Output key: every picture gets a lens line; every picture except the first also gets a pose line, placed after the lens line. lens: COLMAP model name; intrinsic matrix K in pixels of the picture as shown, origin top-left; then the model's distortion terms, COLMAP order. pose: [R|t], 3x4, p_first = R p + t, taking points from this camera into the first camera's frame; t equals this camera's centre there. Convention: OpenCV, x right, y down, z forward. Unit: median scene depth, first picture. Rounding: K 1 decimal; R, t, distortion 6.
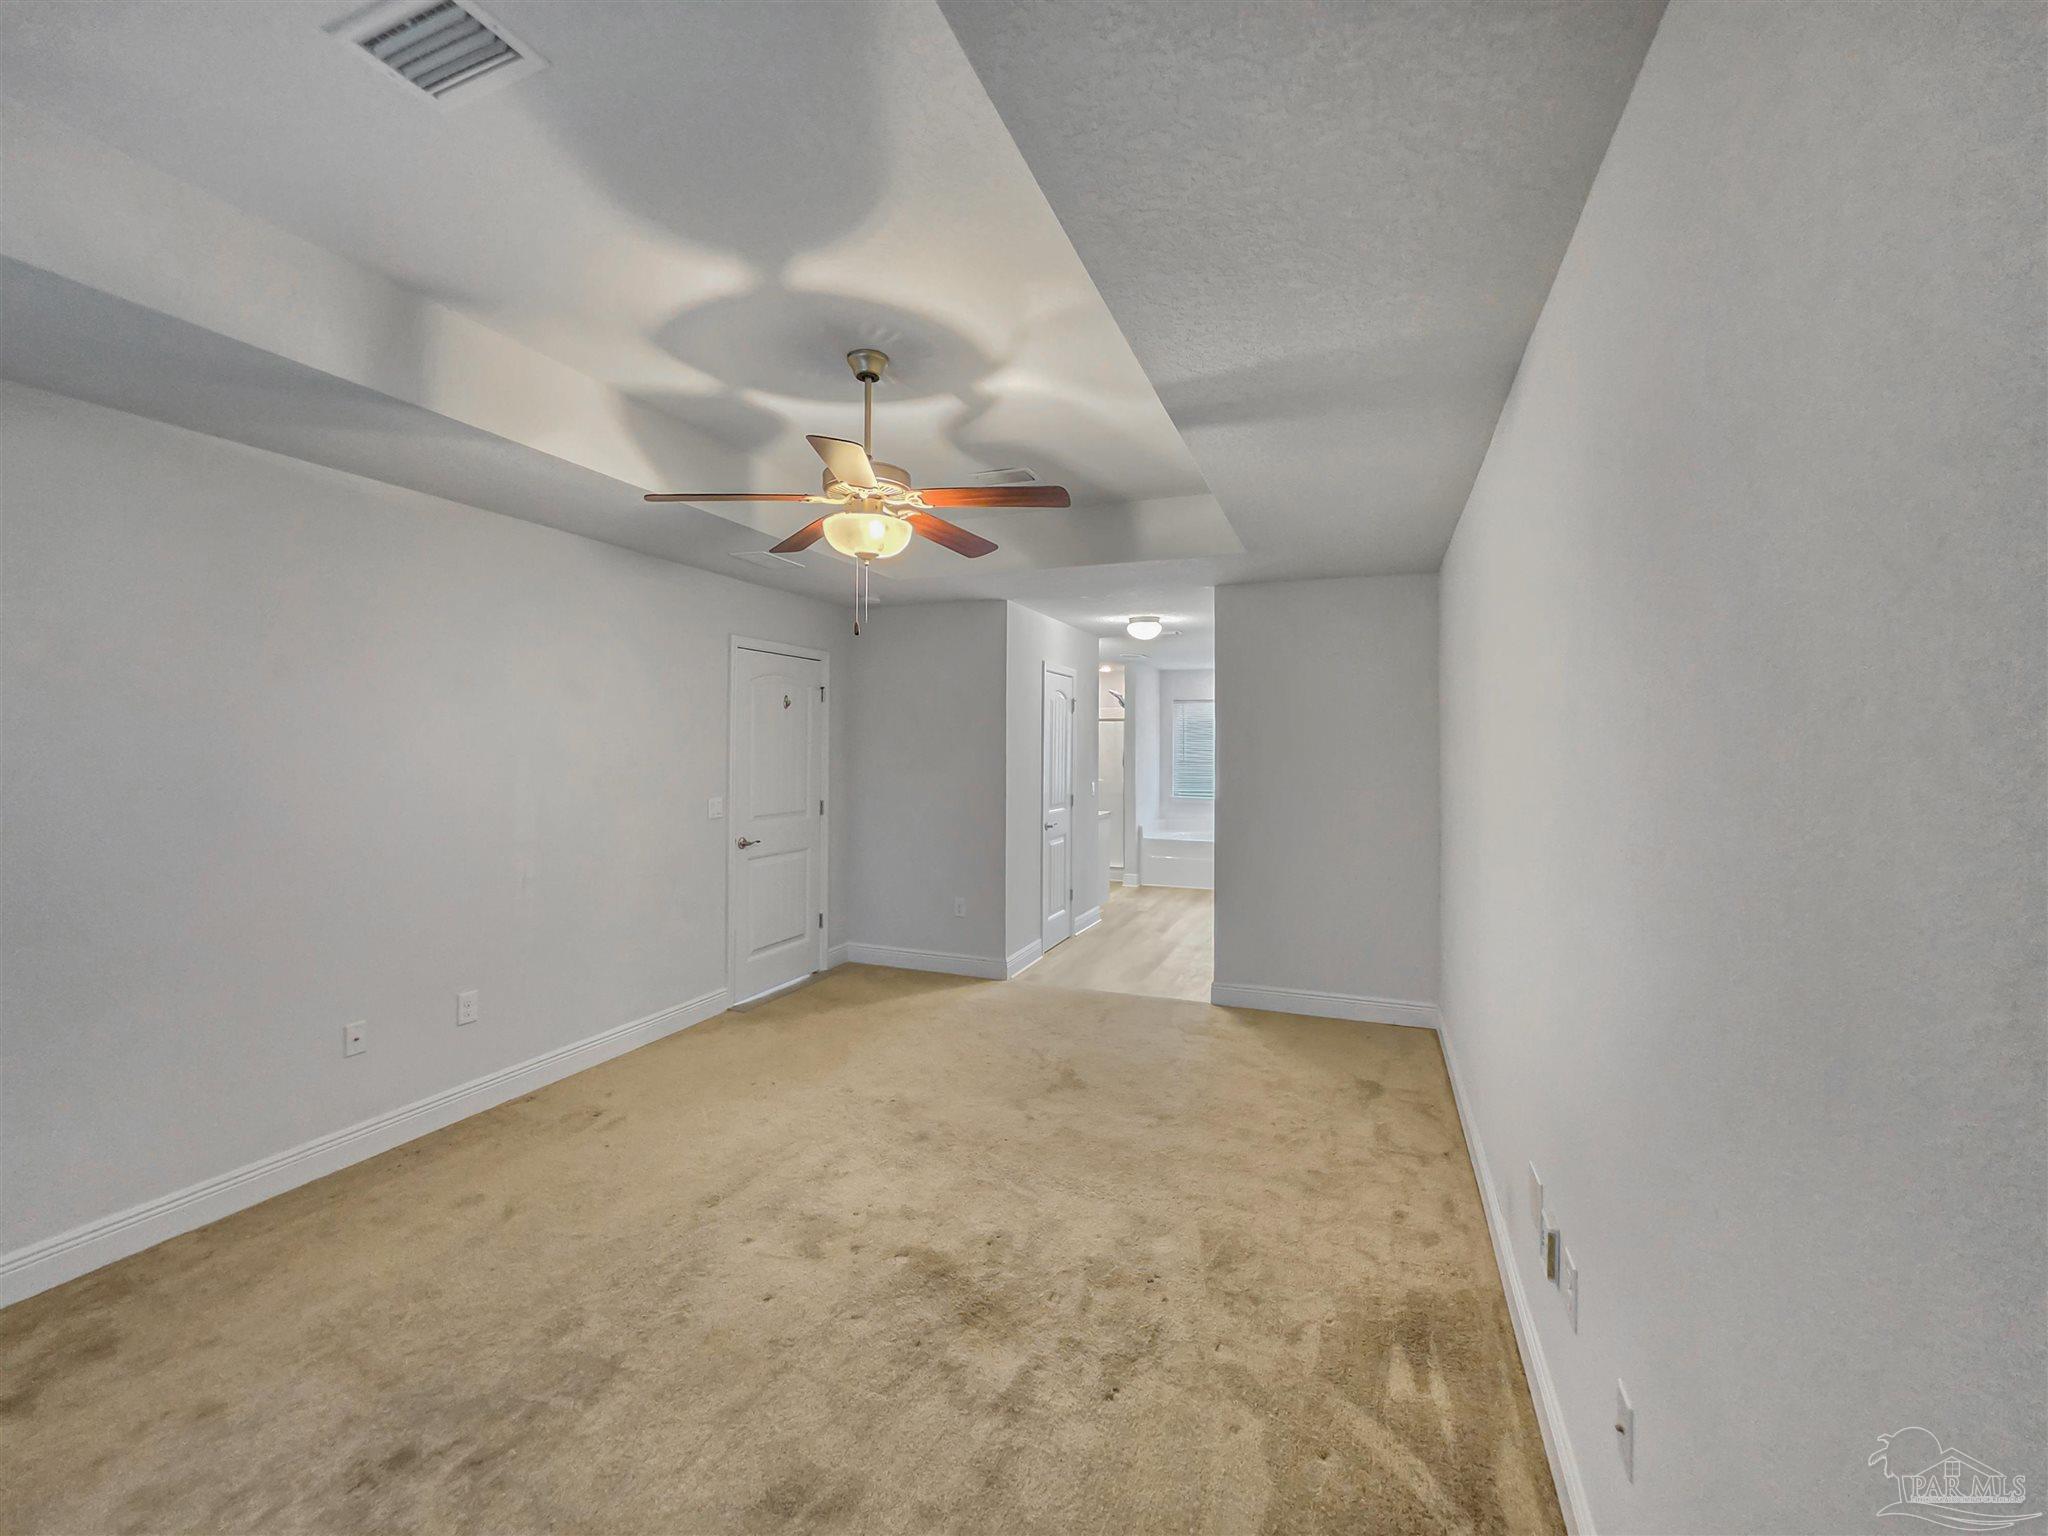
lens RADIAL K [[837.1, 0, 1024.1], [0, 837.1, 756.2], [0, 0, 1]] dist [-0.000917, 0.000216]
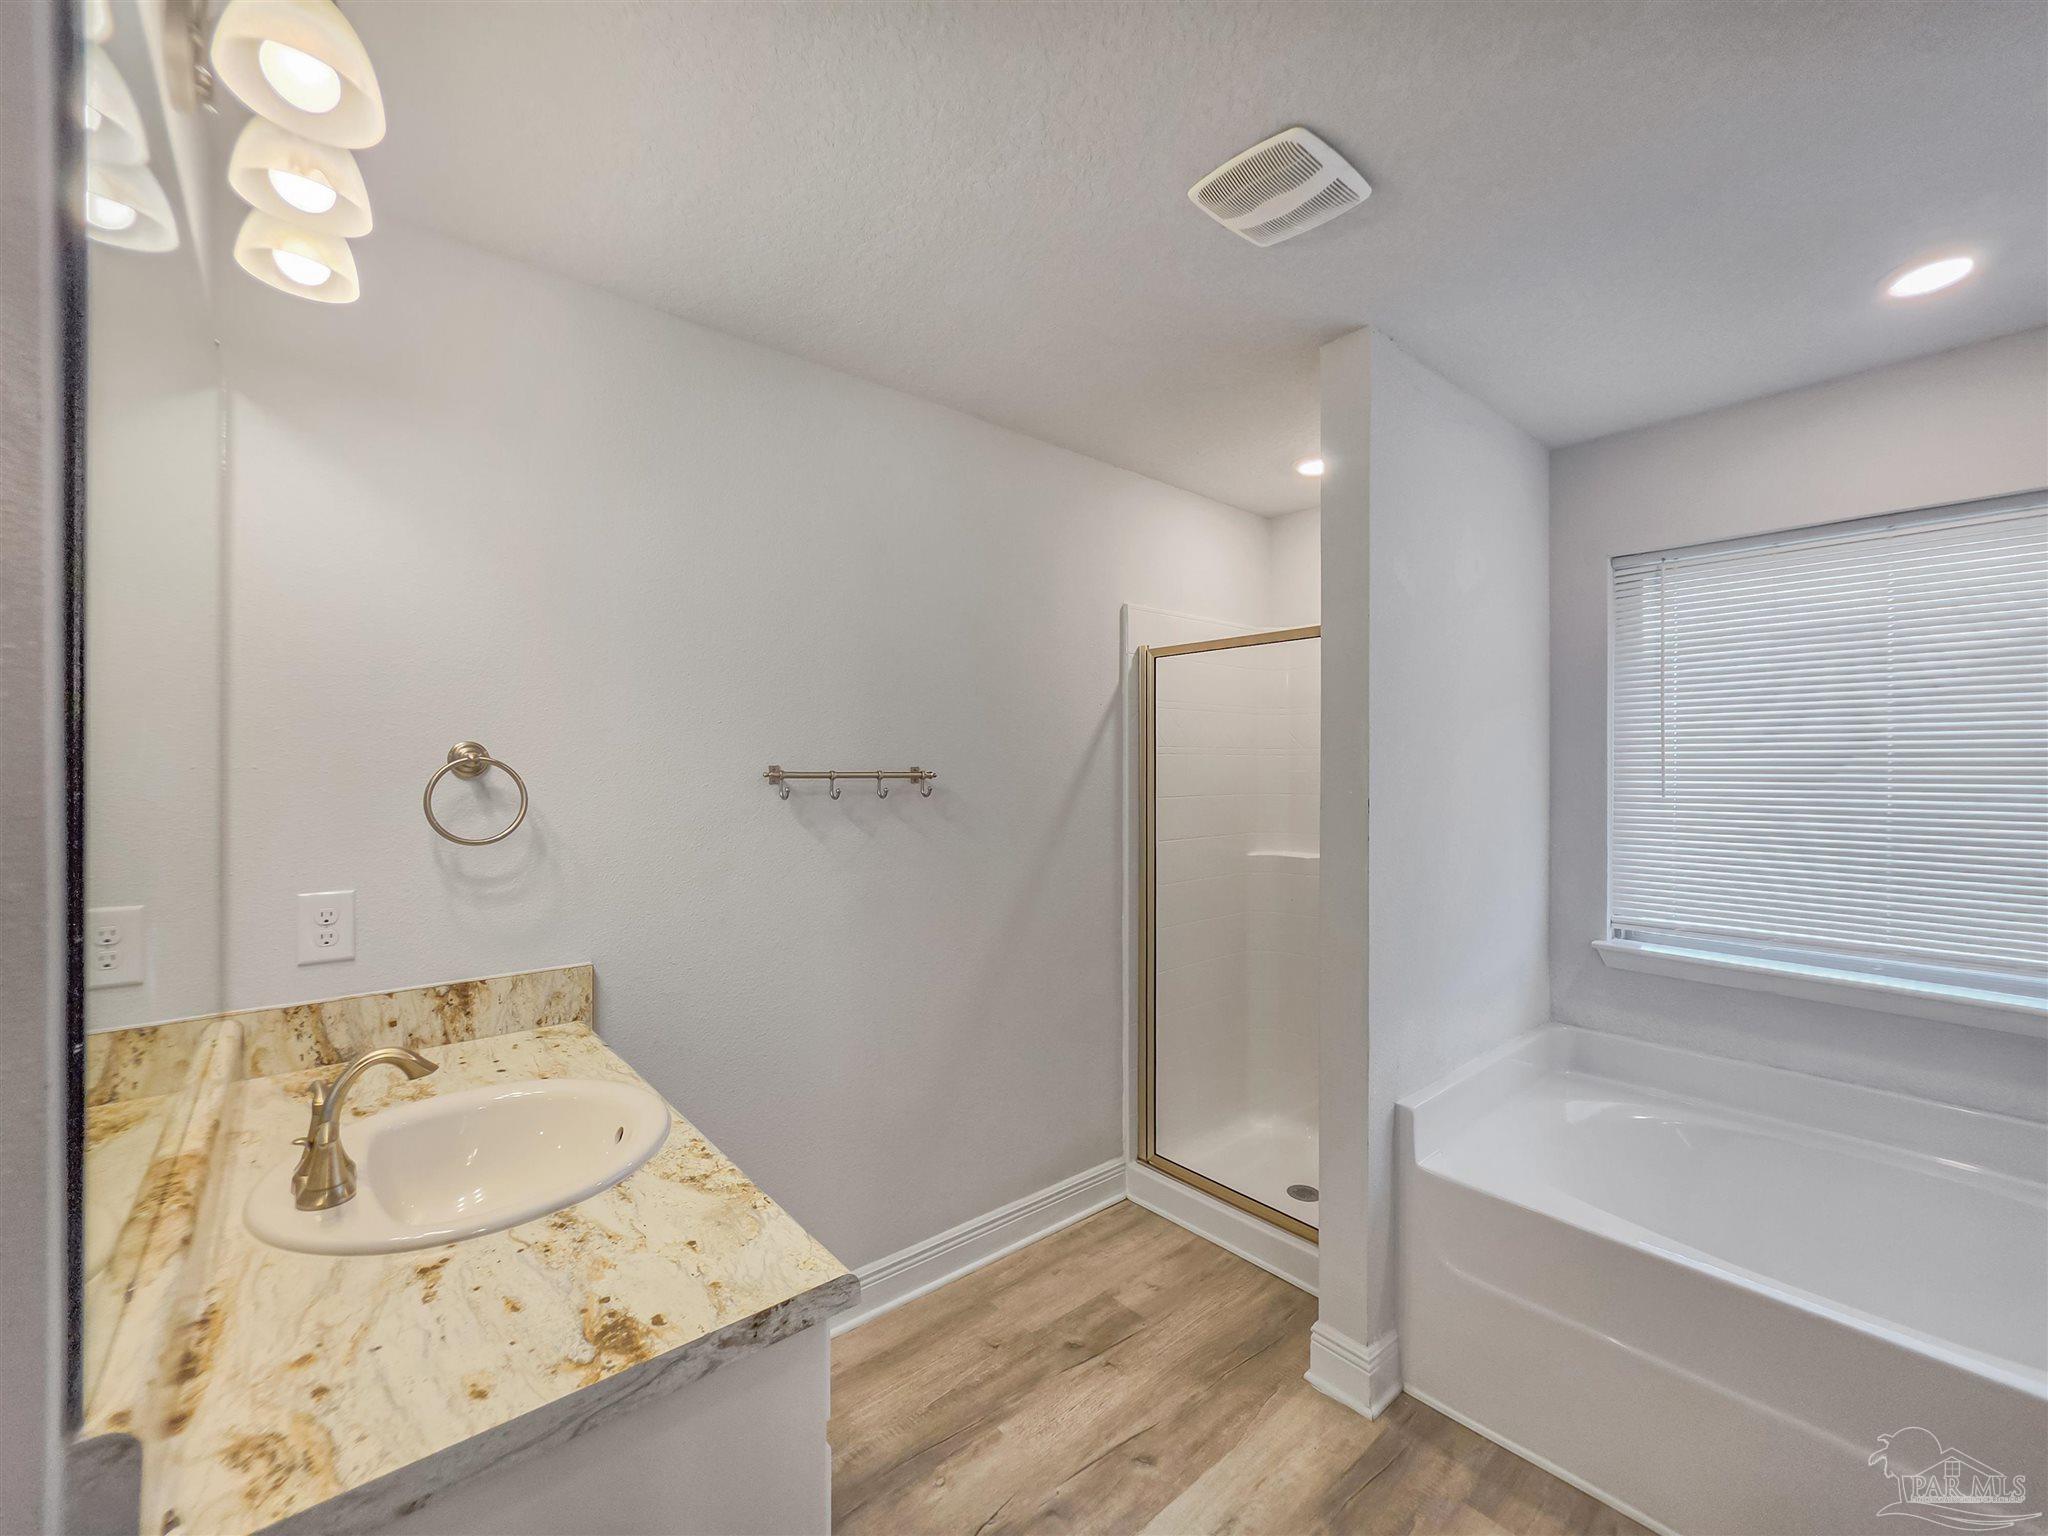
lens RADIAL K [[846.7, 0, 1027.5], [0, 846.7, 765.4], [0, 0, 1]] dist [-0.000156, 0.000031]
pose [[0.890585, 0.003575, -0.454804, 0.151746], [-0.005562, 0.999980, -0.003032, -0.002586], [0.454784, 0.005230, 0.890587, 0.768075]]
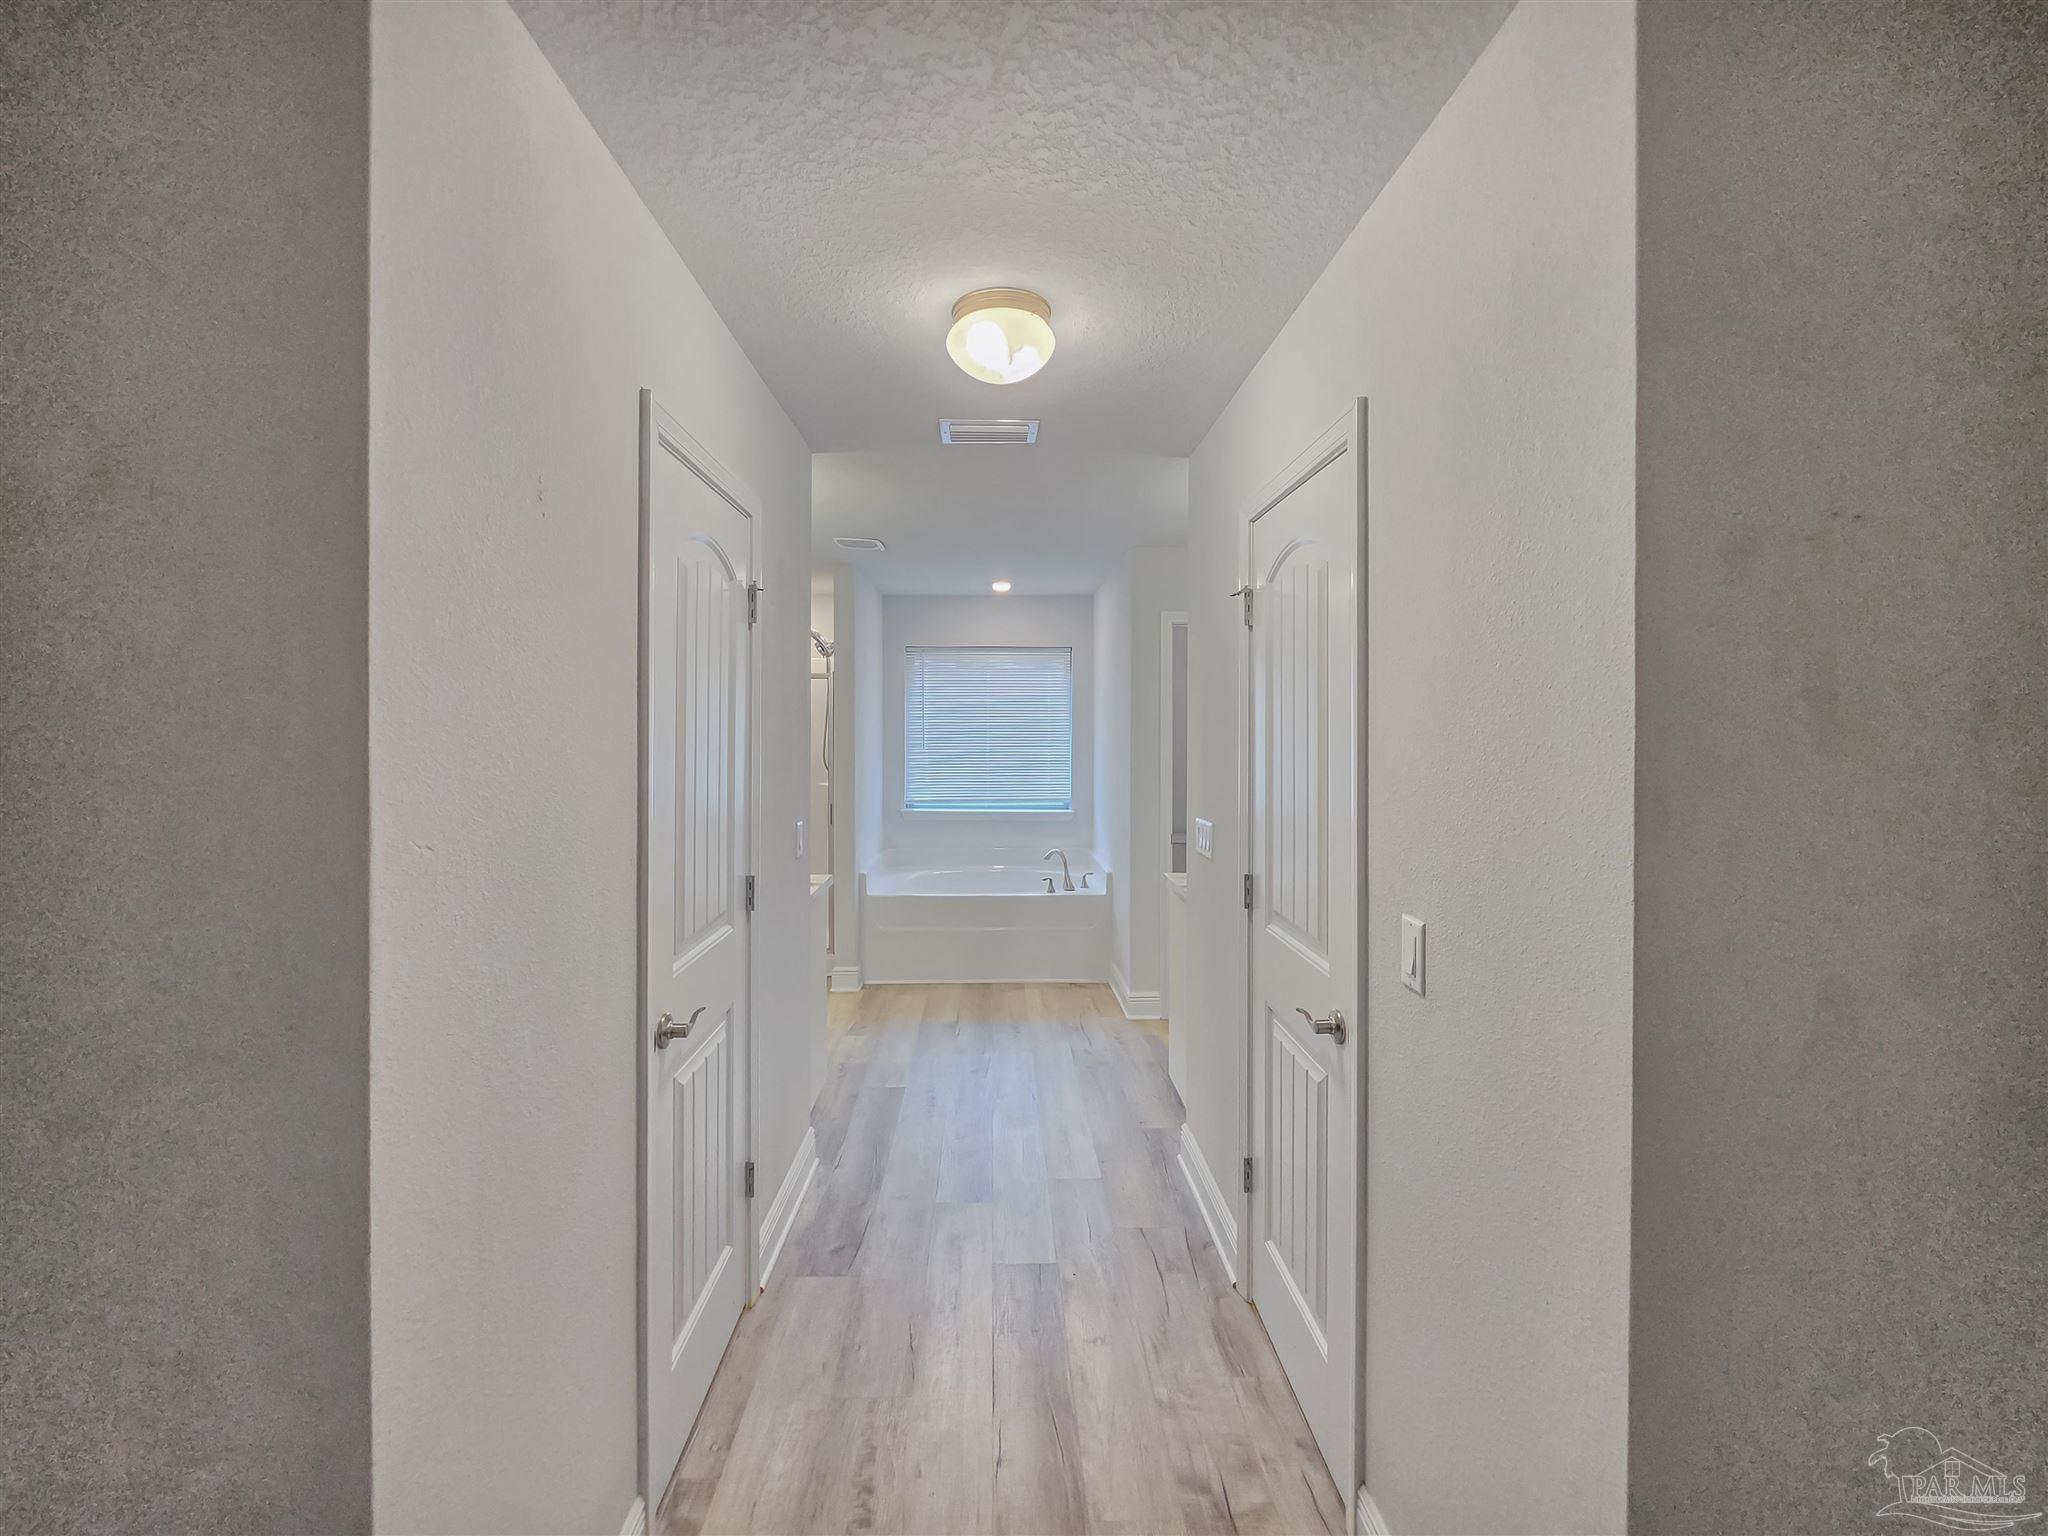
lens RADIAL K [[841.3, 0, 1019.8], [0, 841.3, 733.9], [0, 0, 1]] dist [0.000420, 0.000072]
pose [[0.916635, -0.004198, 0.399703, 0.016269], [0.002315, 0.999984, 0.005193, -0.008217], [-0.399719, -0.003835, 0.916630, 0.469021]]
